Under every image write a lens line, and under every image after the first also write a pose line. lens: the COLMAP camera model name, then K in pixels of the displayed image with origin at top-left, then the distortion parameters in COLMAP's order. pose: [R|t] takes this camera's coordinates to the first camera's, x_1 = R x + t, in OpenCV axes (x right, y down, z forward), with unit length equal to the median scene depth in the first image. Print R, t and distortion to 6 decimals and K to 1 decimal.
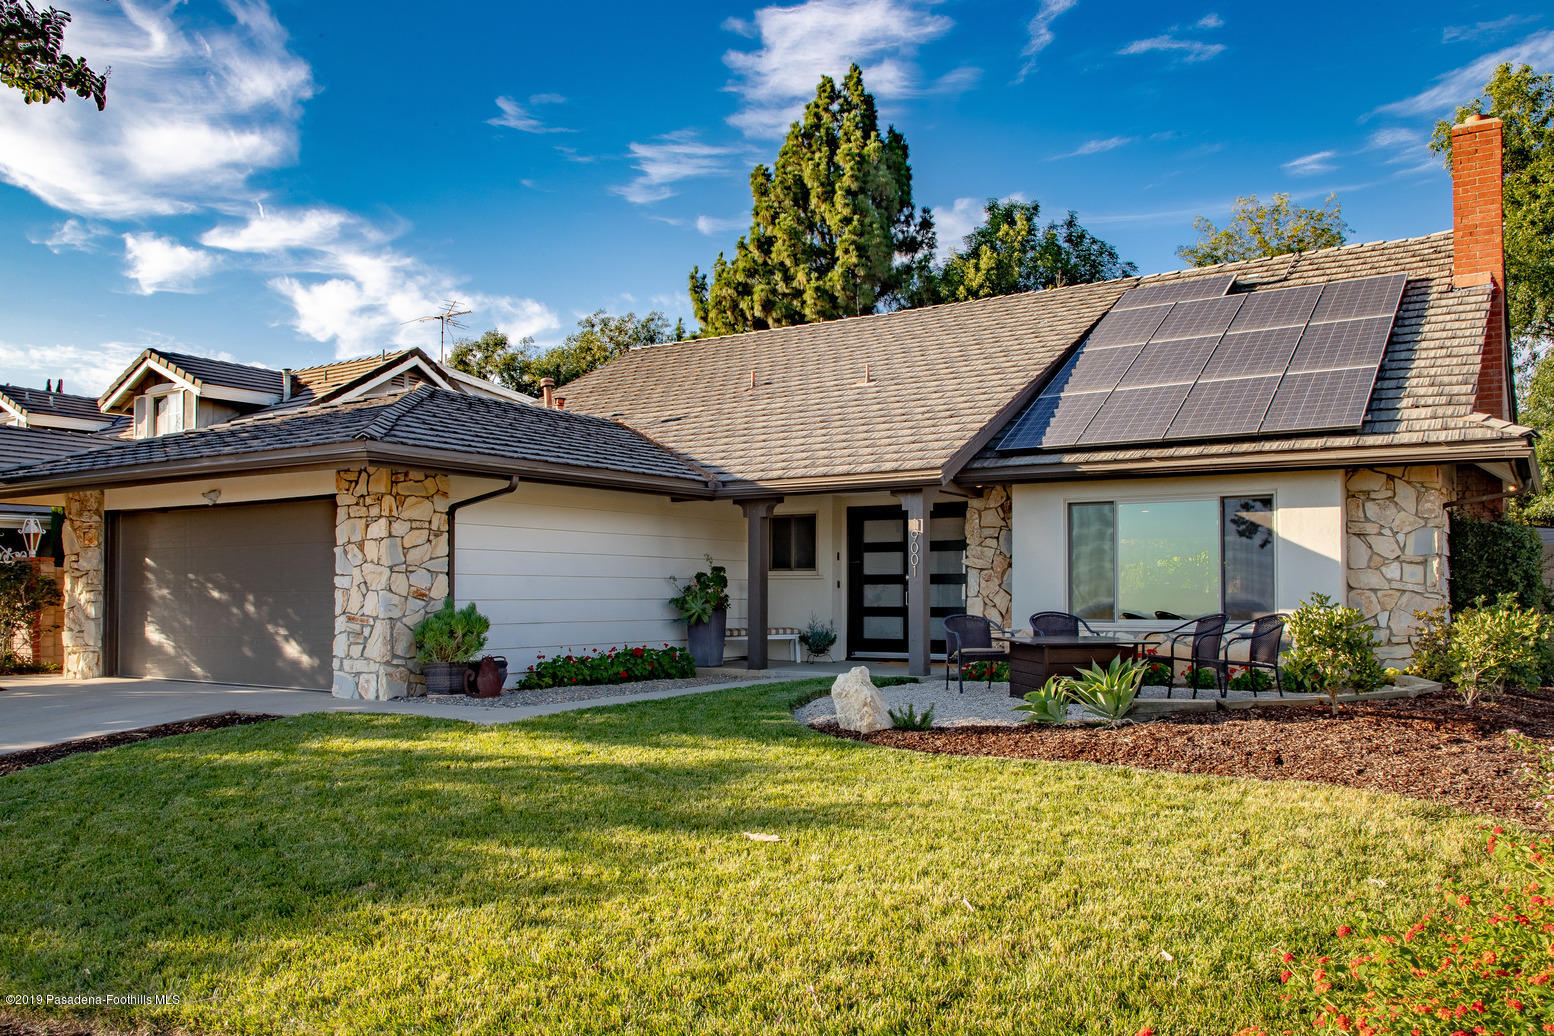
lens RADIAL K [[1257.4, 0, 778.6], [0, 1257.4, 573.4], [0, 0, 1]] dist [0.016524, 0.004033]
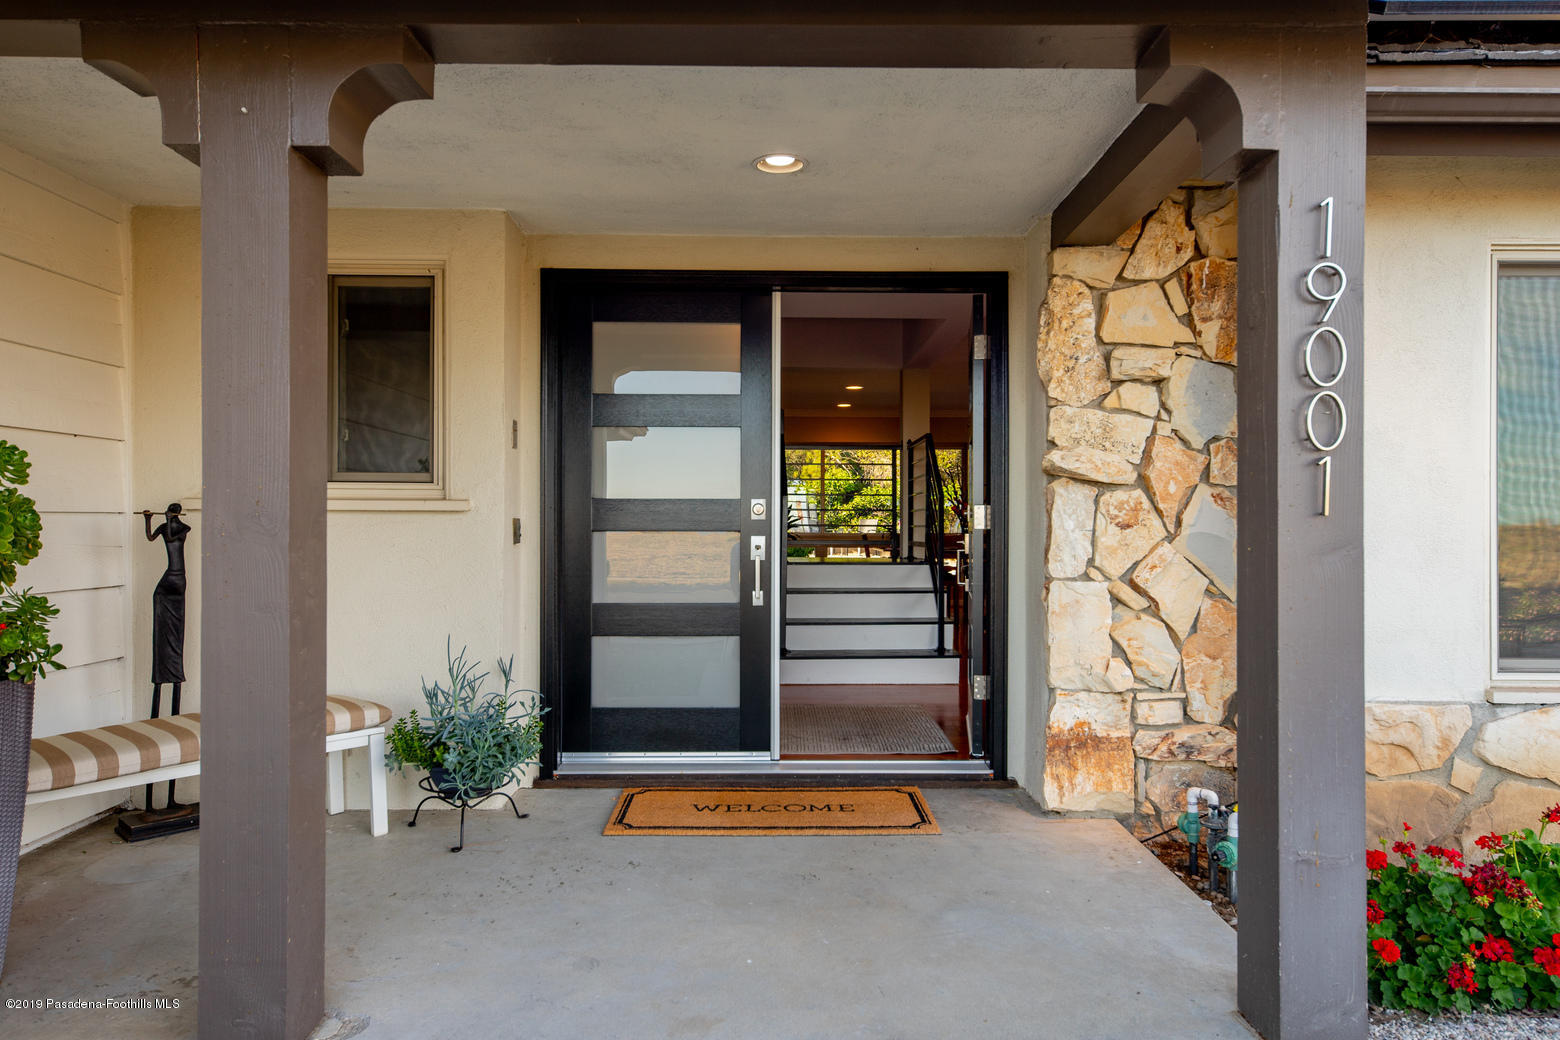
lens RADIAL K [[1111.6, 0, 780.0], [0, 1111.6, 520.0], [0, 0, 1]] dist [0.000533, 0.000001]
pose [[0.830760, -0.004177, 0.556615, -0.049213], [-0.010144, 0.999692, 0.022642, -0.000505], [-0.556538, -0.024457, 0.830462, 0.824308]]
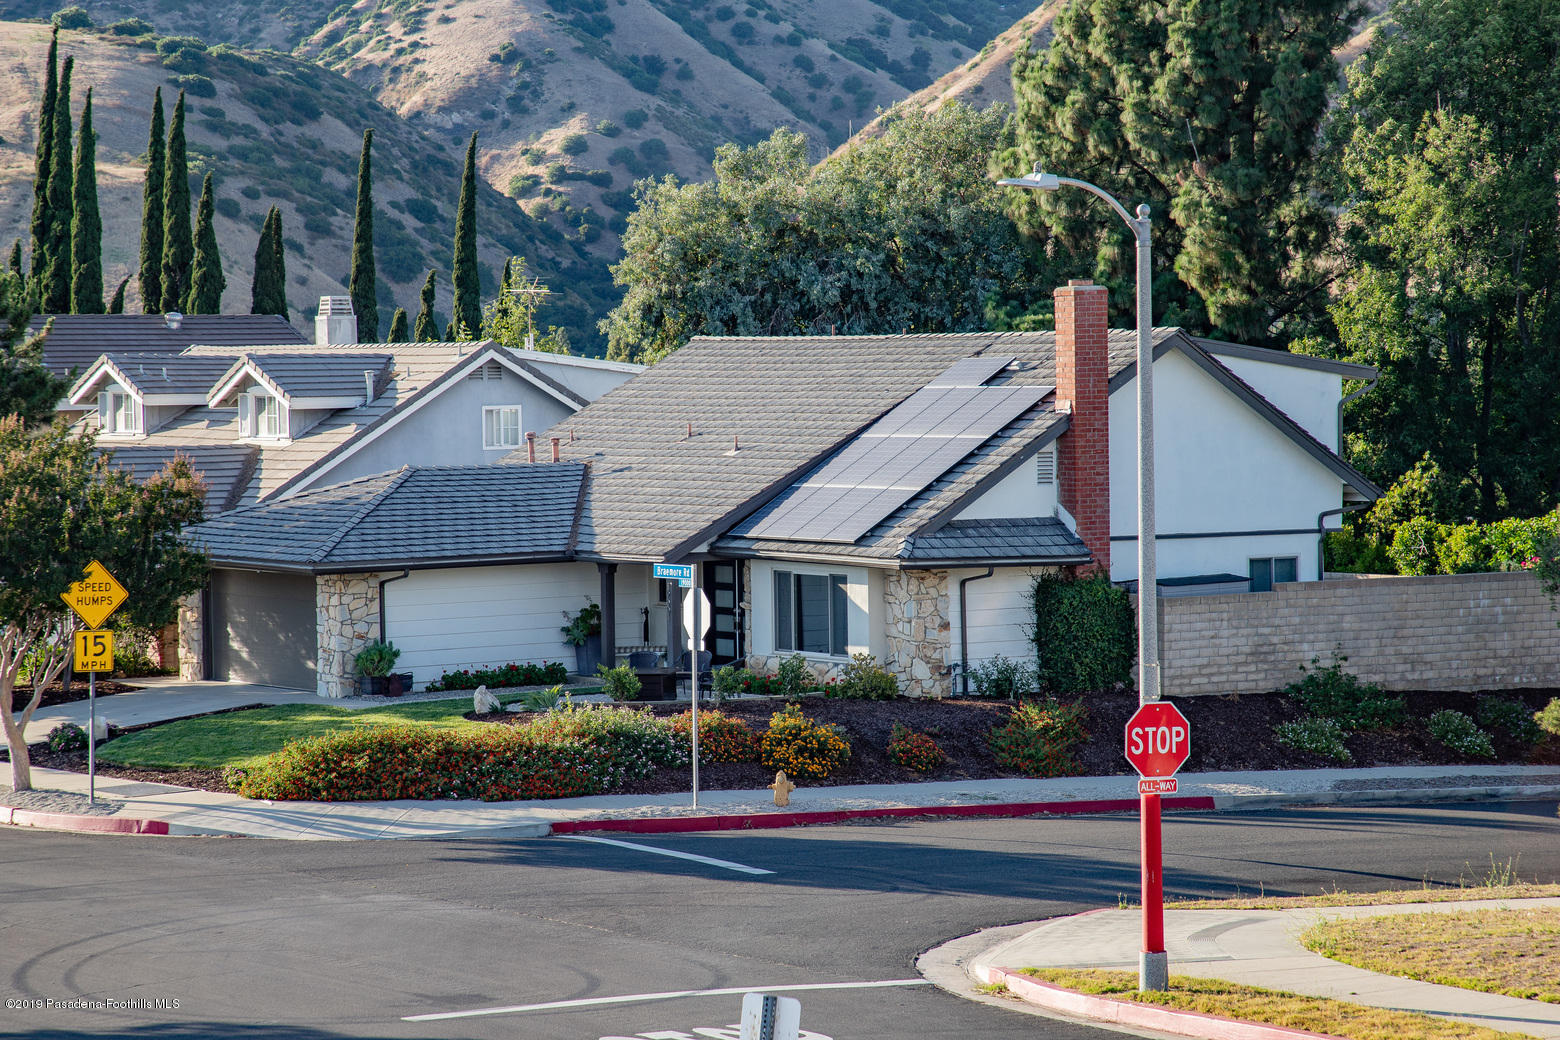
lens RADIAL K [[4639.4, 0, 780.0], [0, 4639.4, 520.0], [0, 0, 1]] dist [0.933625, -0.285292]
pose [[0.922255, 0.000879, -0.386581, 2.144348], [0.023627, 0.998000, 0.058636, -0.397801], [0.385859, -0.063211, 0.920390, -3.673061]]
